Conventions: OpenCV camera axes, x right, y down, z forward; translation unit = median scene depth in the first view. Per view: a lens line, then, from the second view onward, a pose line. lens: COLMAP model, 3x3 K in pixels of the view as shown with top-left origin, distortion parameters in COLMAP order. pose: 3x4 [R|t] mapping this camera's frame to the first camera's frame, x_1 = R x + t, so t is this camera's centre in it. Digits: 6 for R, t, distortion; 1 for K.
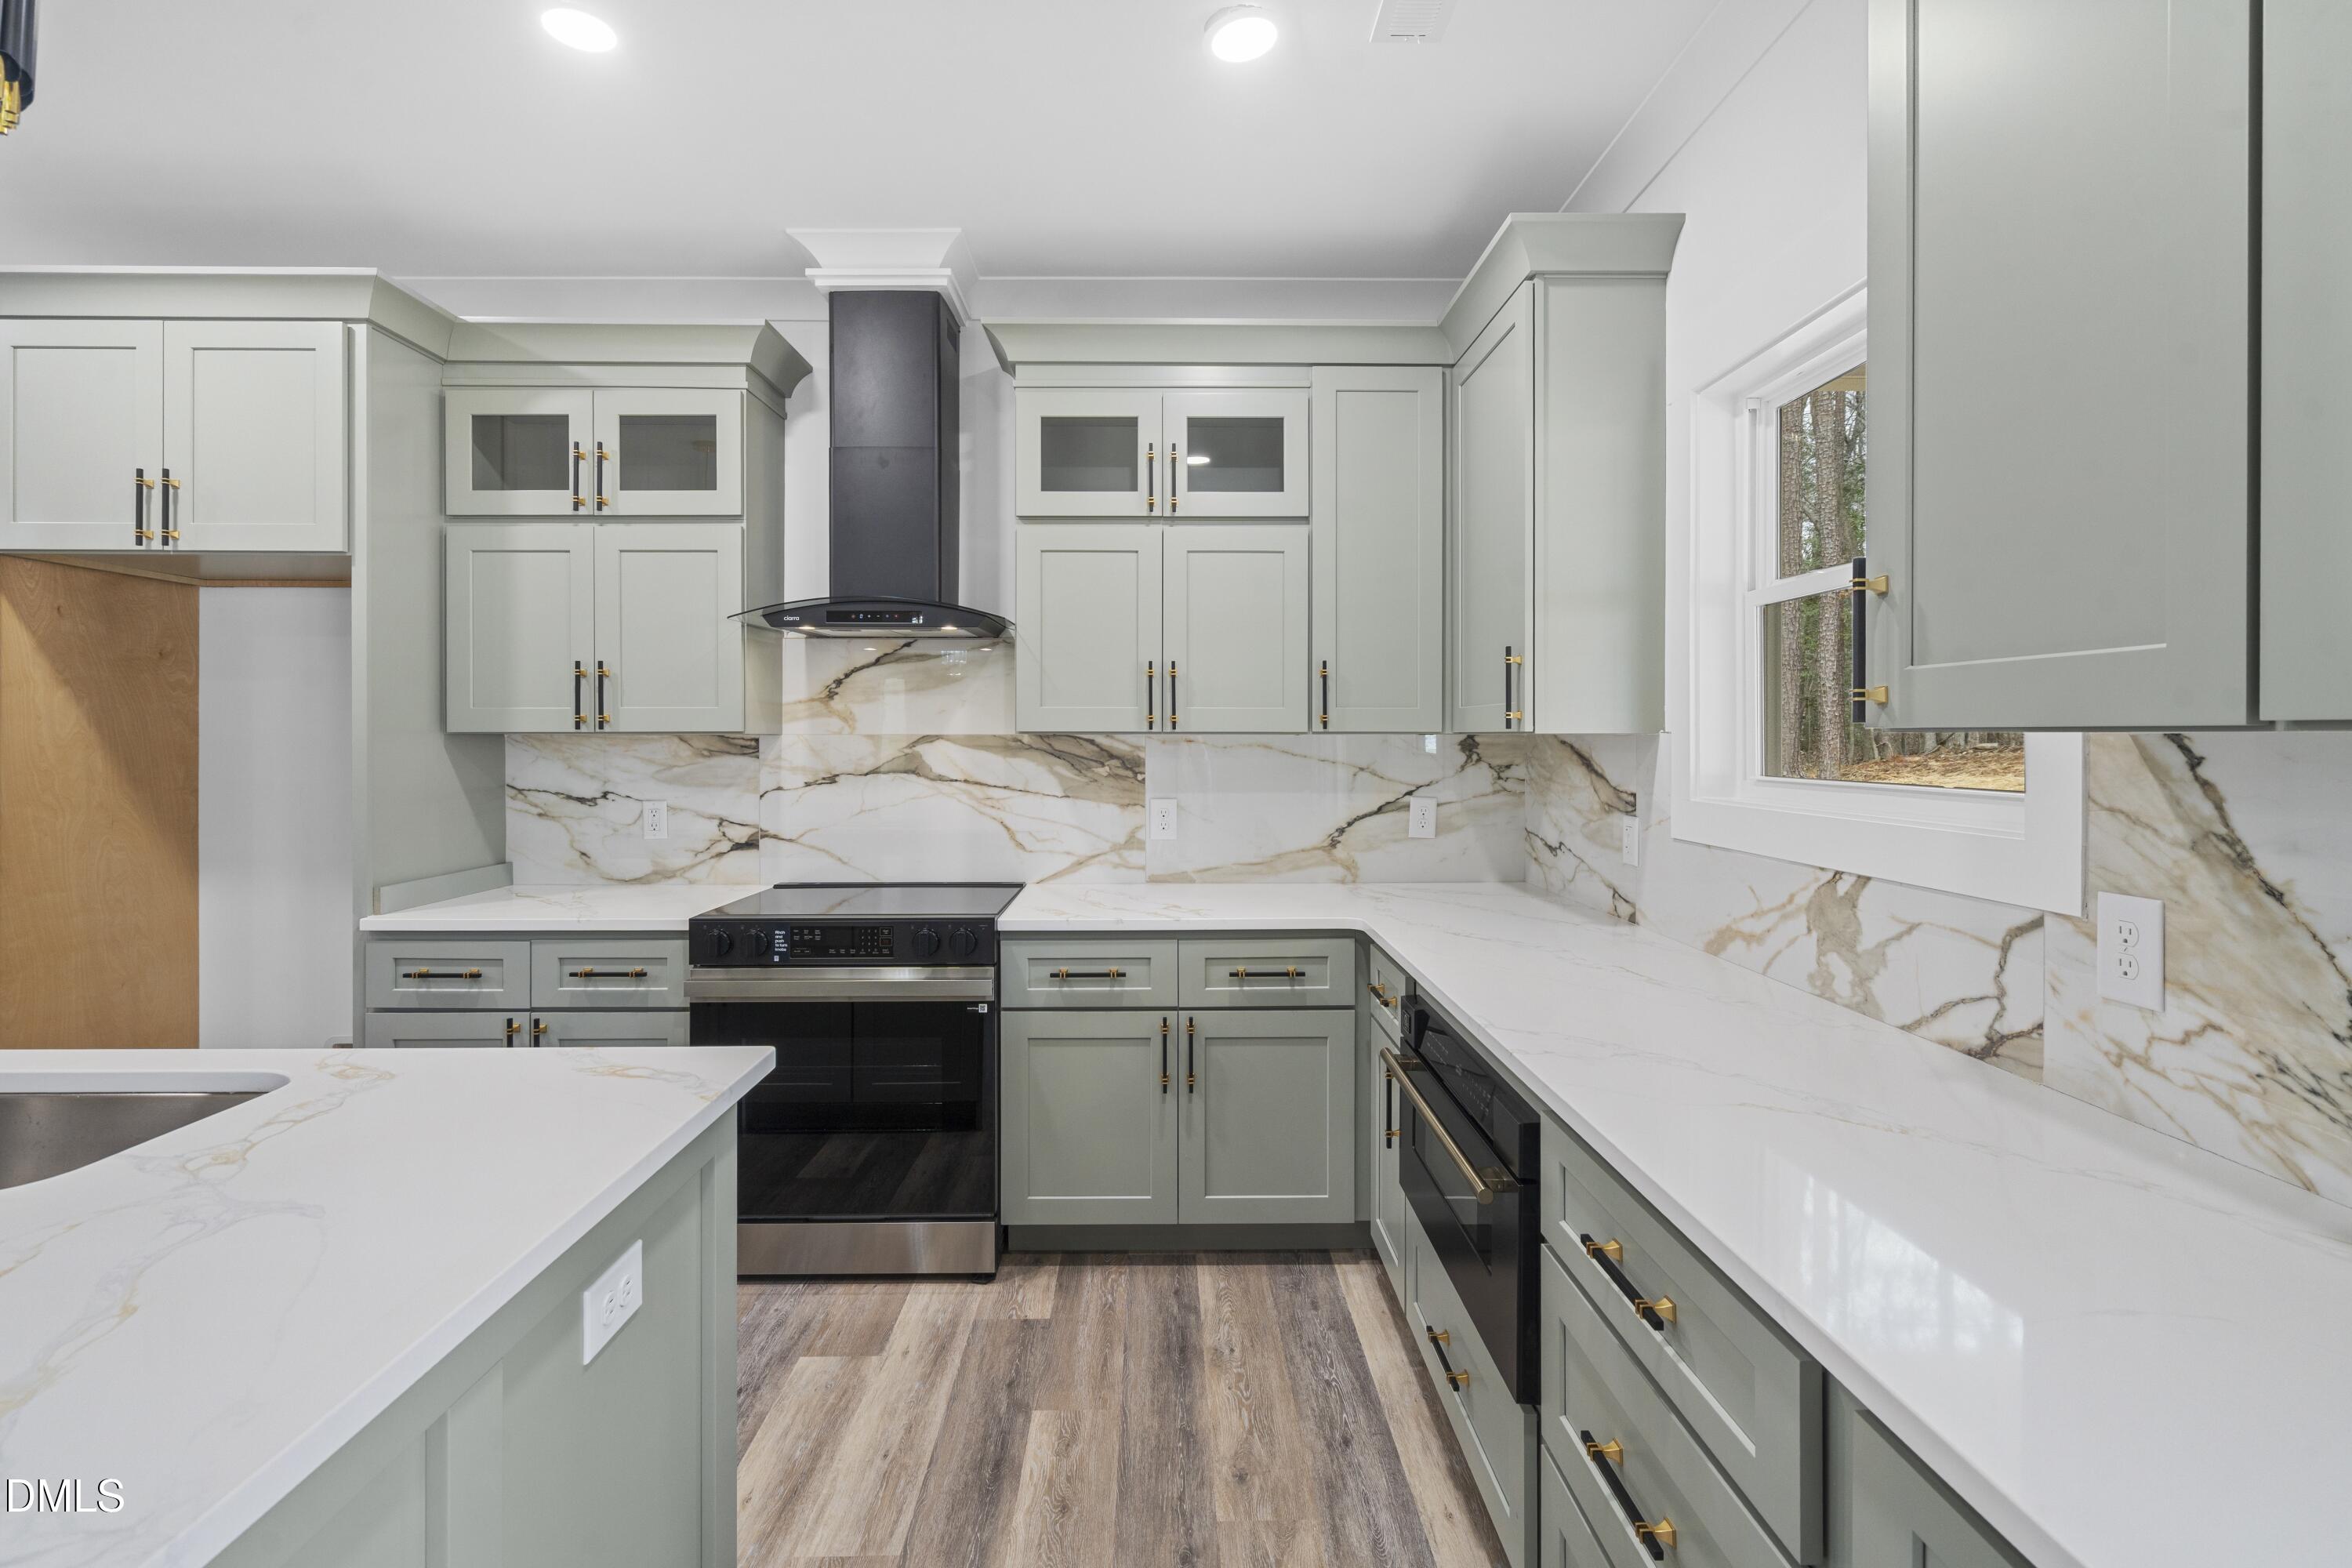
lens RADIAL K [[1084.6, 0, 1194.2], [0, 1084.6, 742.2], [0, 0, 1]] dist [-0.003936, 0.000050]
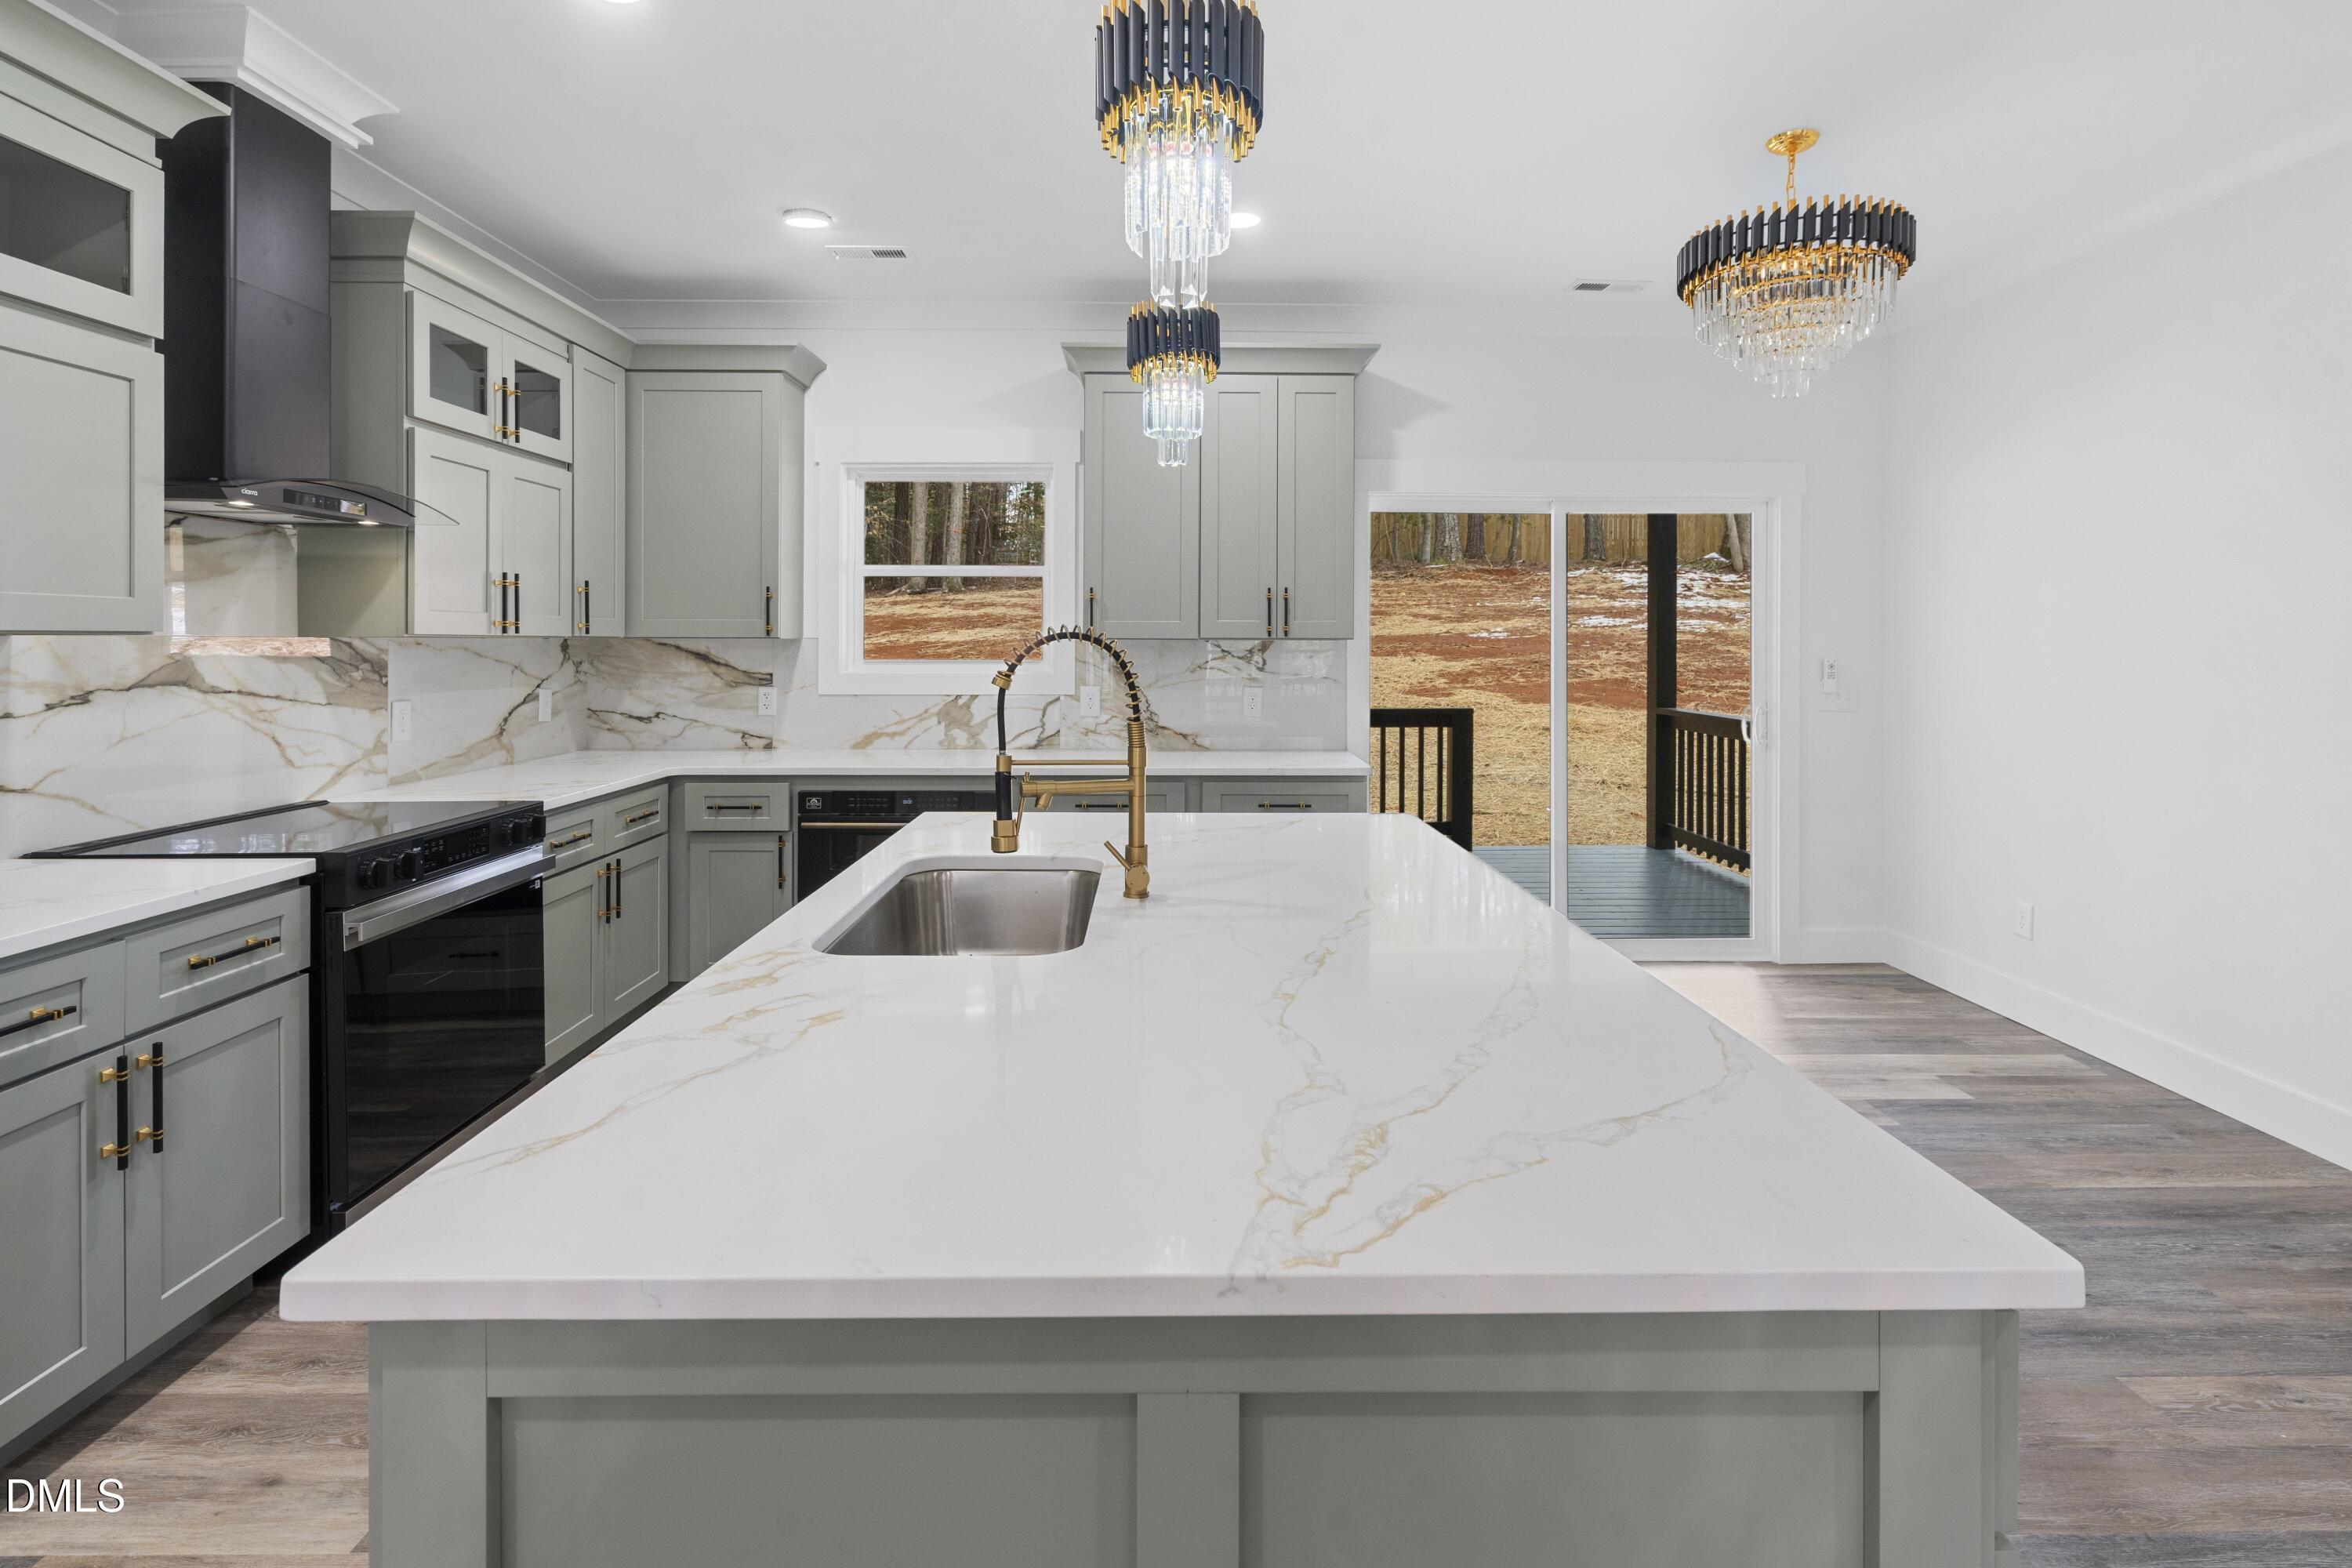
lens RADIAL K [[1098.4, 0, 1171.4], [0, 1098.4, 645.2], [0, 0, 1]] dist [-0.003014, -0.006628]
pose [[0.002761, -0.002756, 0.999992, -1.172380], [0.003445, 0.999990, 0.002746, -0.000235], [-0.999990, 0.003438, 0.002771, 0.310711]]
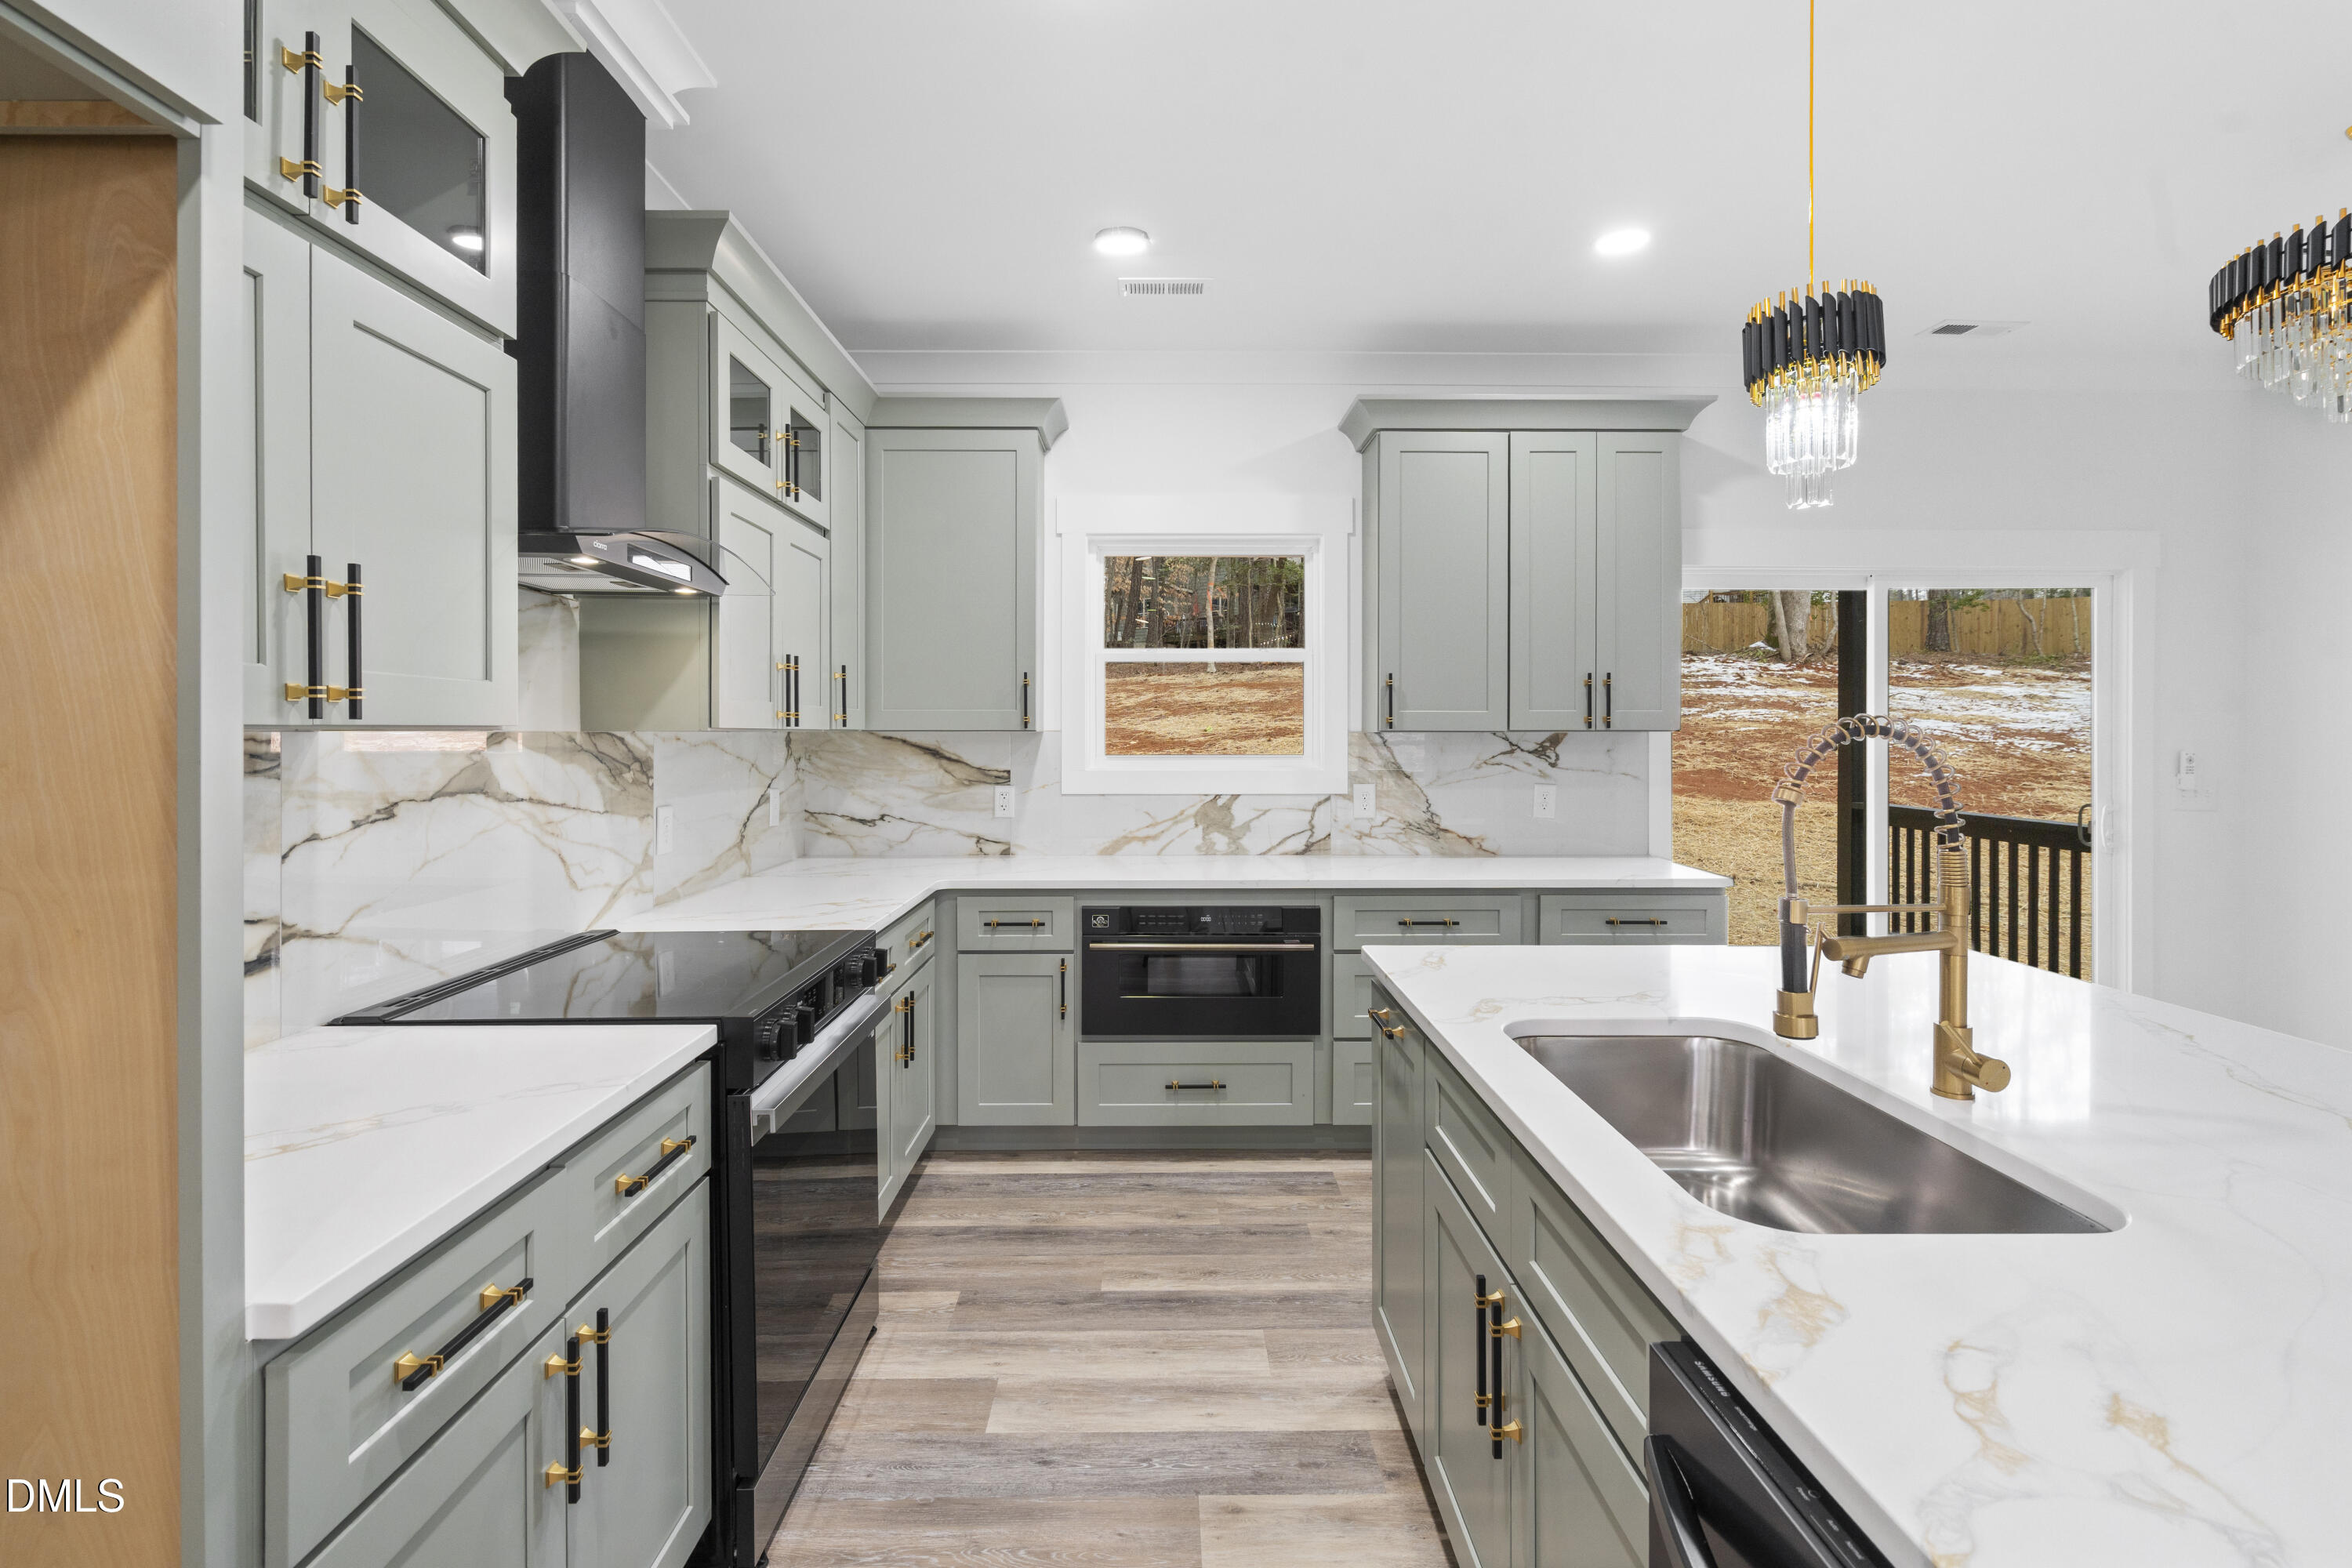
lens RADIAL K [[1077.6, 0, 1169.9], [0, 1077.6, 735.5], [0, 0, 1]] dist [-0.026724, -0.000459]
pose [[0.006291, -0.003519, 0.999974, -0.977178], [0.005034, 0.999981, 0.003488, -0.005436], [-0.999968, 0.005012, 0.006308, 0.664177]]
